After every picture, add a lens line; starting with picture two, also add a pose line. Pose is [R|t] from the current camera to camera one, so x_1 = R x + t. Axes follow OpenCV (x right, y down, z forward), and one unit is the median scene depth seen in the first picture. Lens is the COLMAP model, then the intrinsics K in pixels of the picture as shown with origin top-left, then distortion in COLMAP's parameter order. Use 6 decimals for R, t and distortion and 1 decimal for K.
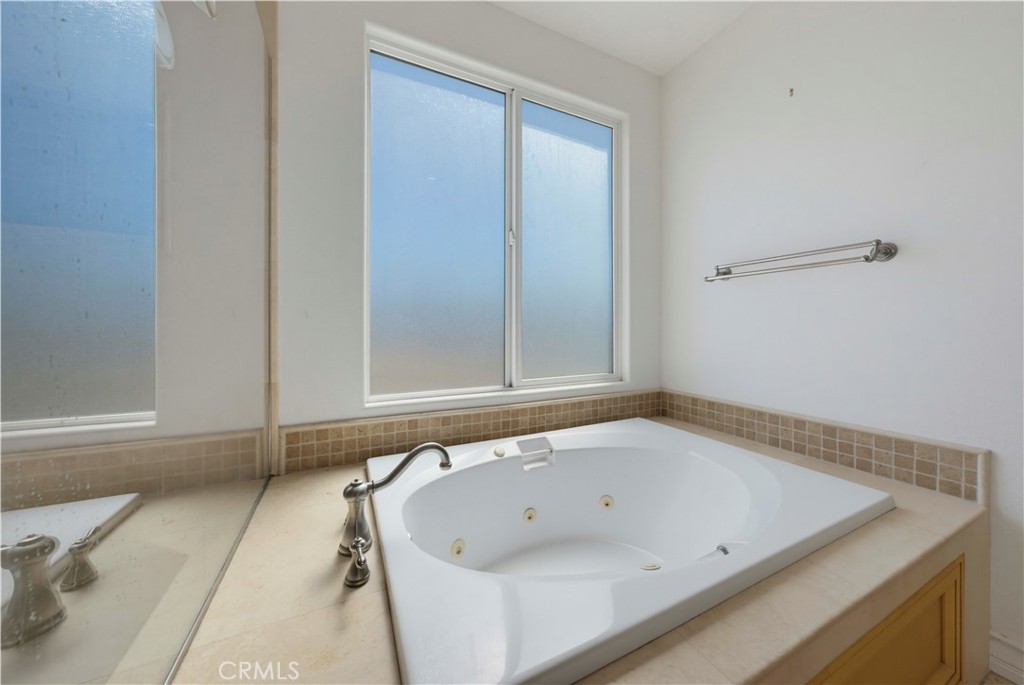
lens RADIAL K [[344.0, 0, 493.1], [0, 344.0, 330.1], [0, 0, 1]] dist [0.001517, -0.000069]
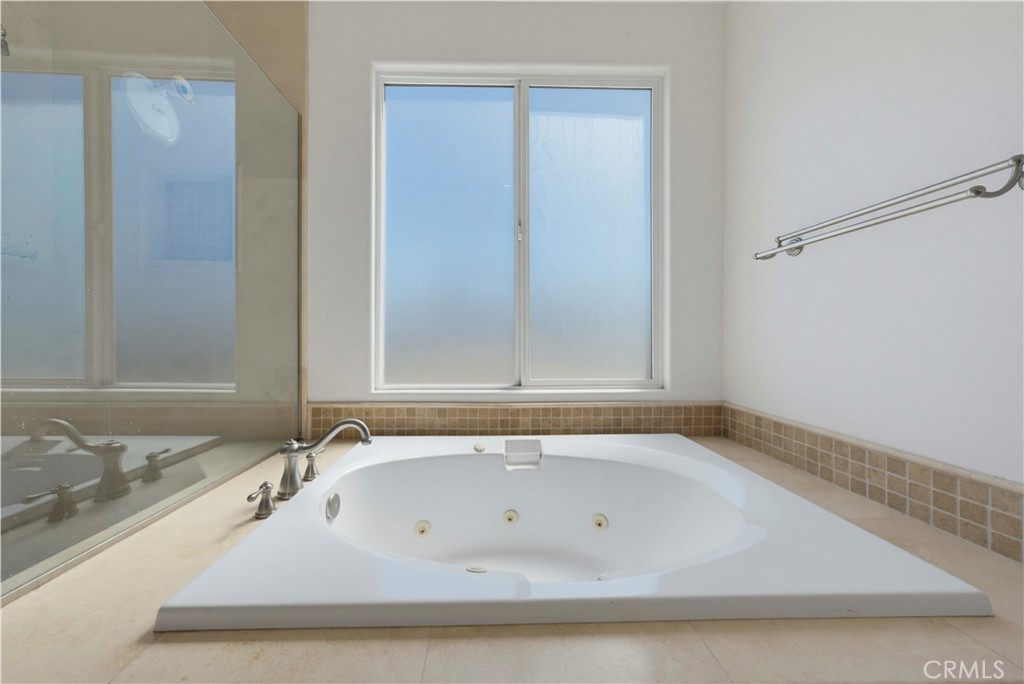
lens RADIAL K [[344.0, 0, 503.9], [0, 344.0, 339.6], [0, 0, 1]] dist [0.001517, -0.000069]
pose [[0.914978, 0.002914, -0.403494, 0.457463], [-0.003136, 0.999995, 0.000111, 0.038218], [0.403492, 0.001164, 0.914982, 0.103830]]
